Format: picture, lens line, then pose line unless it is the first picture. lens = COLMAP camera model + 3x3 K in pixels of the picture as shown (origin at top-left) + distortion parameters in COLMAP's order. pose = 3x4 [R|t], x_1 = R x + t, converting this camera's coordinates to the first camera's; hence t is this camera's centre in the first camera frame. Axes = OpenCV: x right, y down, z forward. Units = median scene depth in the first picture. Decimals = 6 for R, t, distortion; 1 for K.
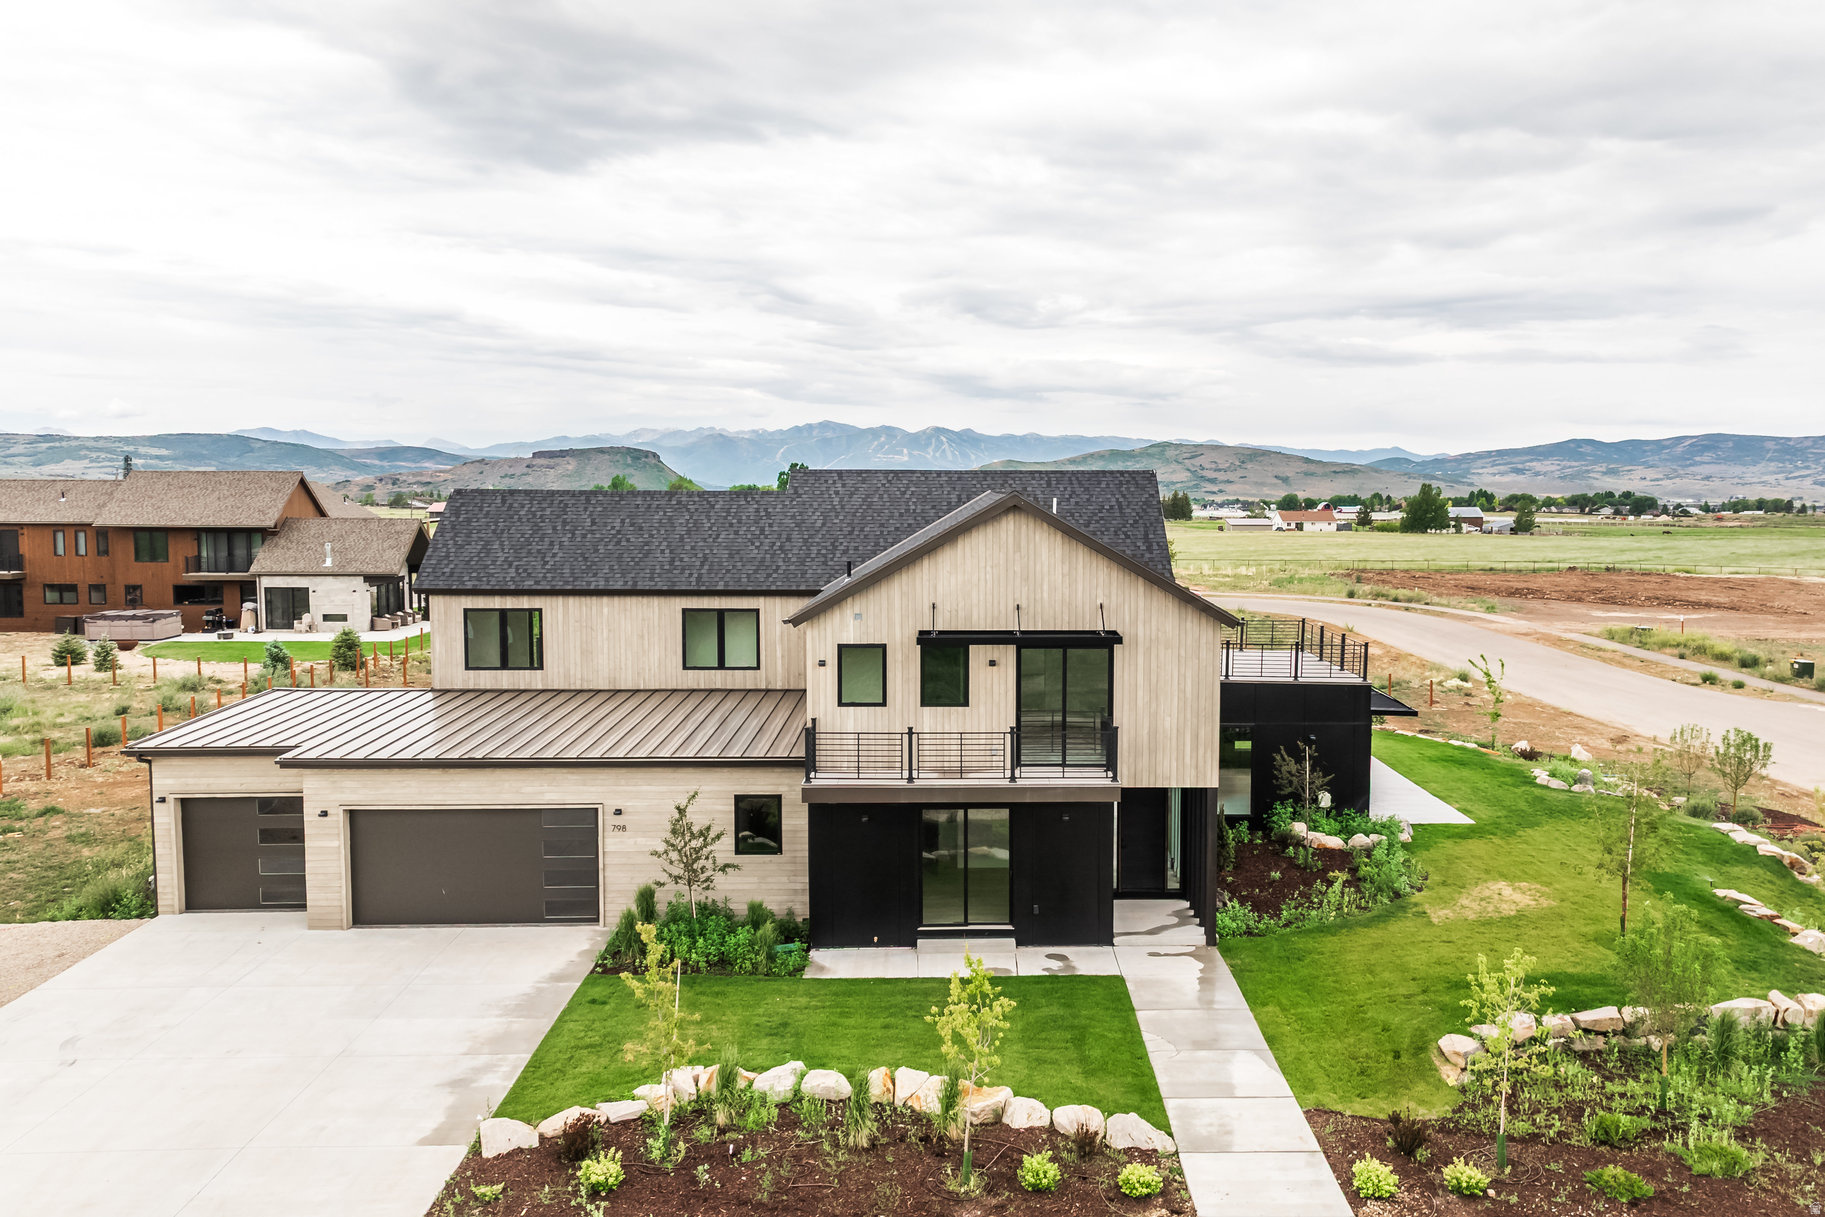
lens RADIAL K [[1374.7, 0, 984.4], [0, 1374.7, 603.7], [0, 0, 1]] dist [0.032007, -0.004558]
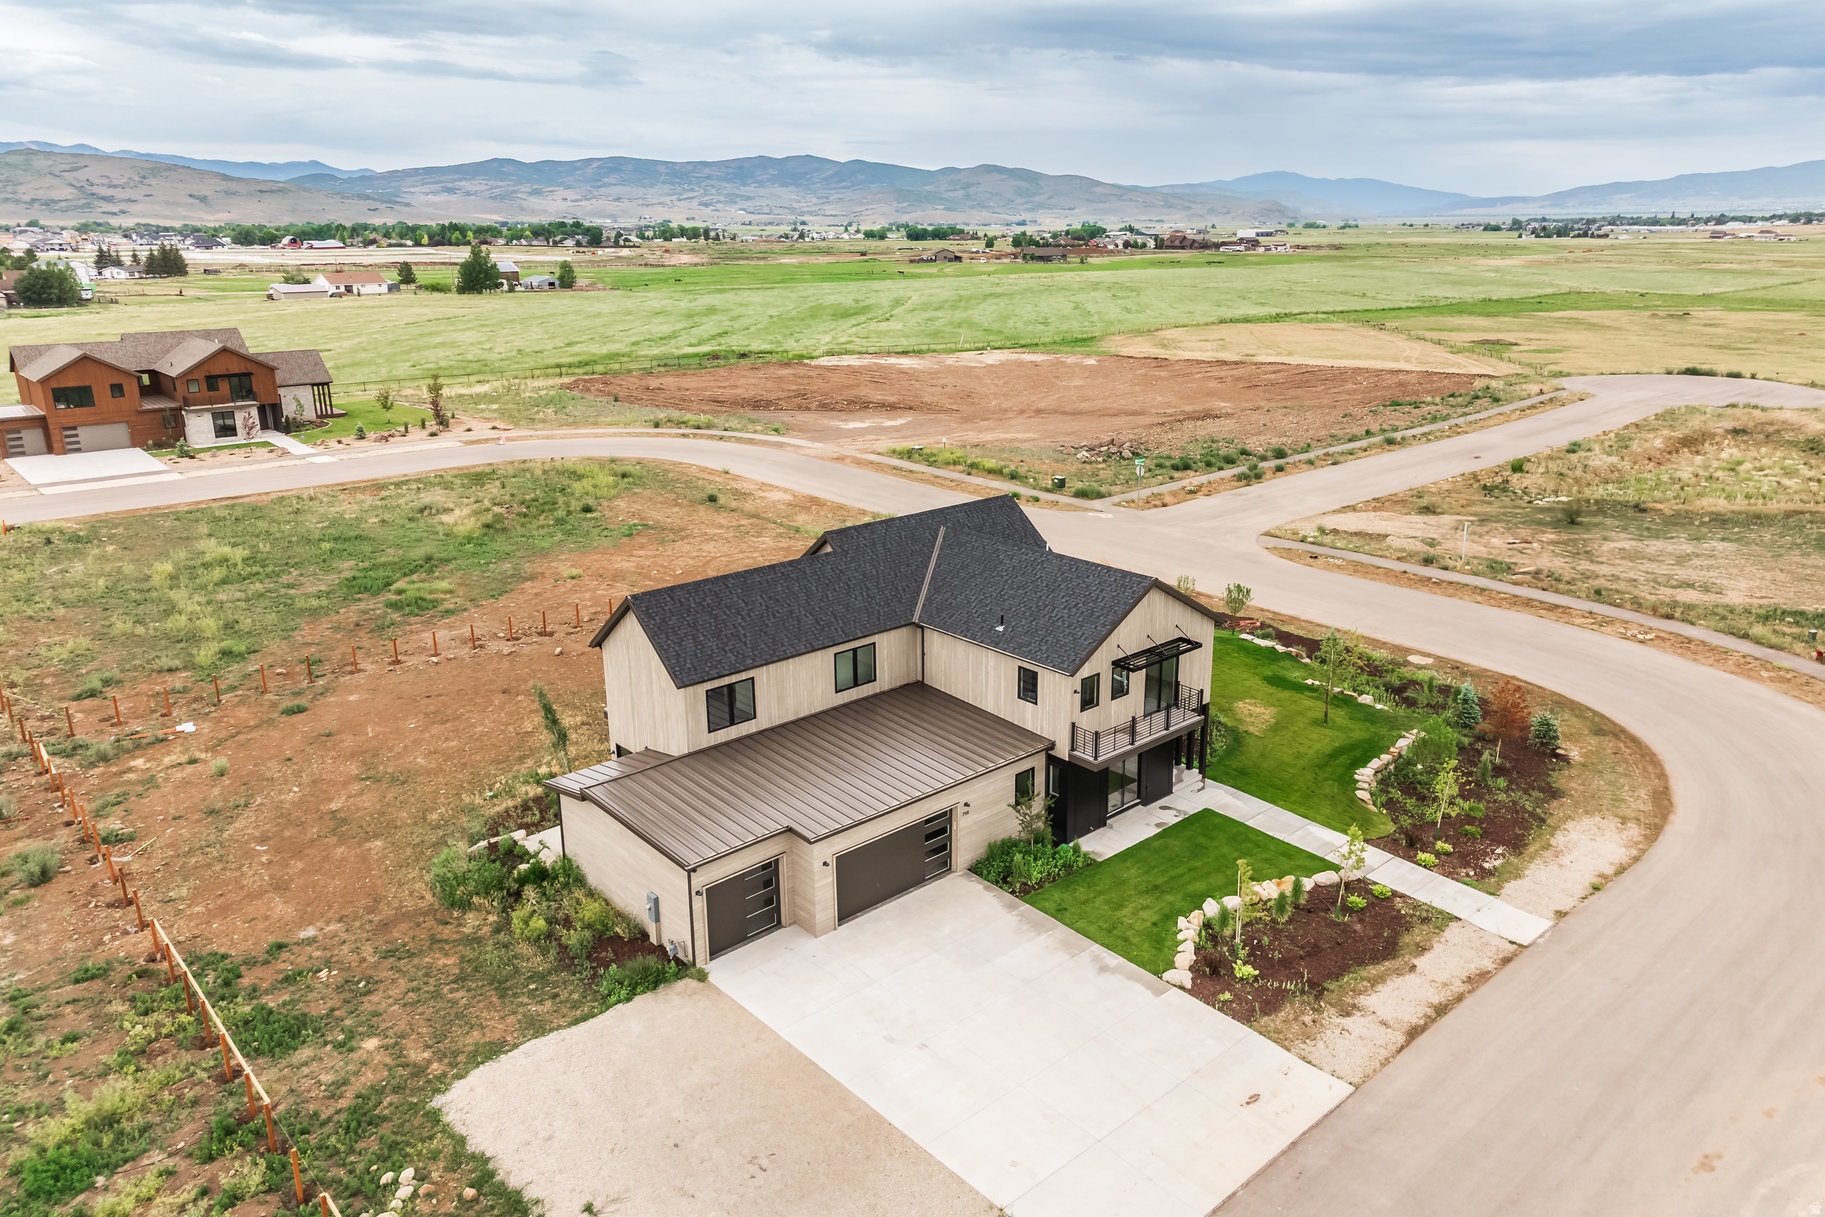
lens RADIAL K [[1284.3, 0, 956.3], [0, 1284.3, 601.0], [0, 0, 1]] dist [0.032016, -0.006049]
pose [[0.746793, -0.197603, 0.635023, -1.187825], [0.058821, 0.970723, 0.232890, -0.436324], [-0.662451, -0.136568, 0.736552, -0.079843]]
